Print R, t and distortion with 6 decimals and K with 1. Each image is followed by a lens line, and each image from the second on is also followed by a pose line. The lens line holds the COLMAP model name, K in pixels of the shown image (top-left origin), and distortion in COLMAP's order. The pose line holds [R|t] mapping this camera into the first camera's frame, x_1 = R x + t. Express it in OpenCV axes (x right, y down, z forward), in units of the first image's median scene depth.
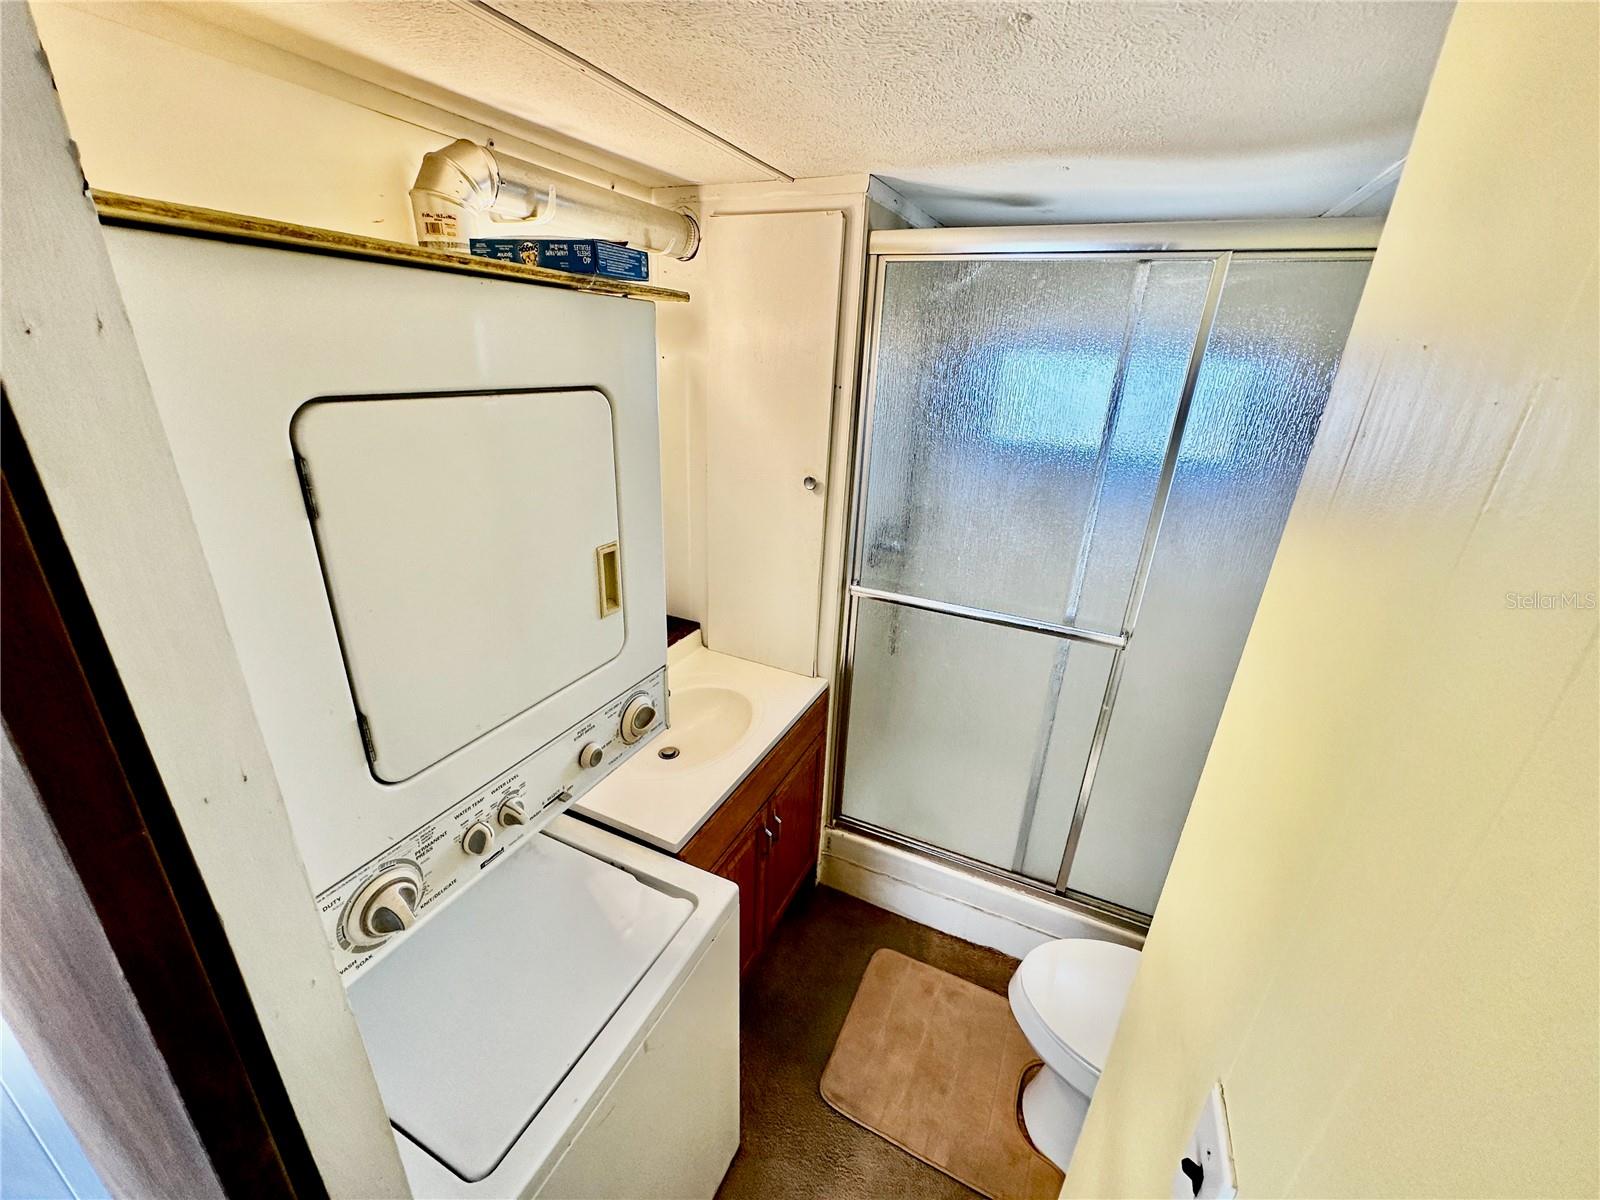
lens RADIAL K [[646.0, 0, 796.1], [0, 646.0, 606.3], [0, 0, 1]] dist [-0.002106, 0.000278]
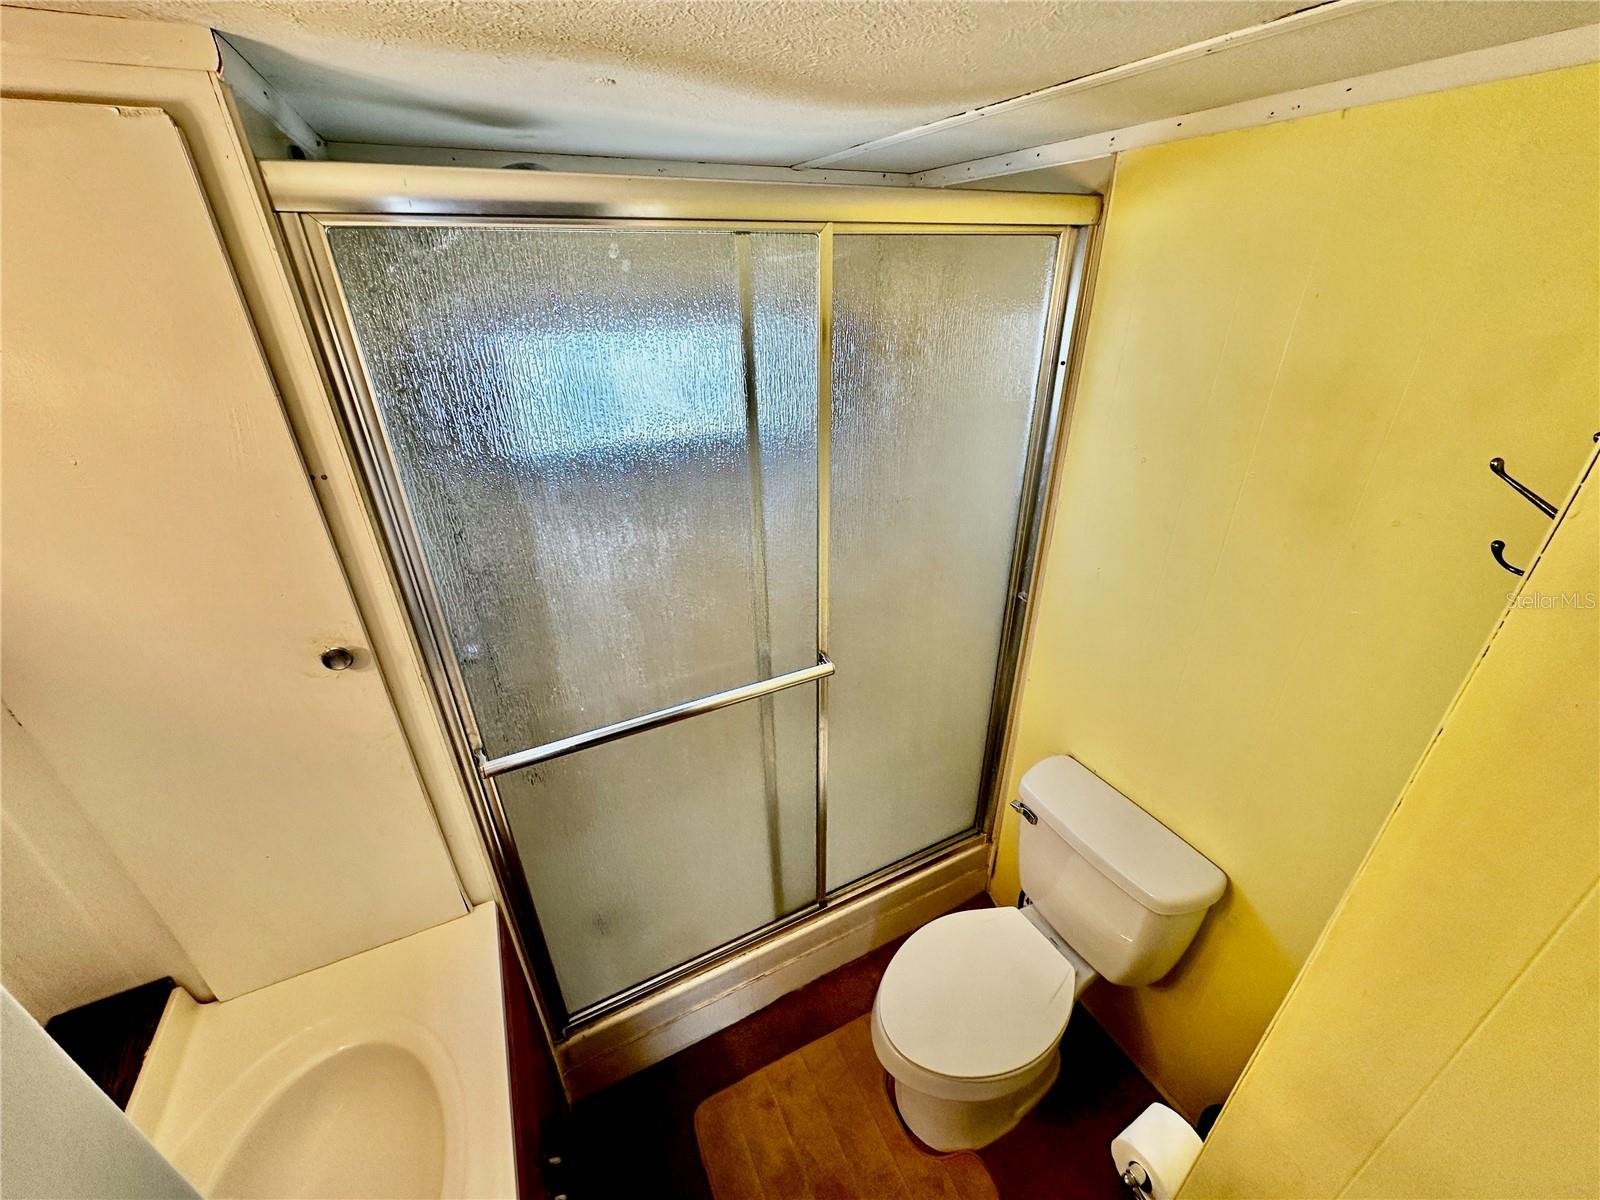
lens RADIAL K [[646.0, 0, 810.9], [0, 646.0, 592.0], [0, 0, 1]] dist [-0.002106, 0.000278]
pose [[0.595093, -0.404530, 0.694421, -0.090956], [0.332125, 0.910629, 0.245862, -0.239410], [-0.731818, 0.084324, 0.676263, 0.355563]]
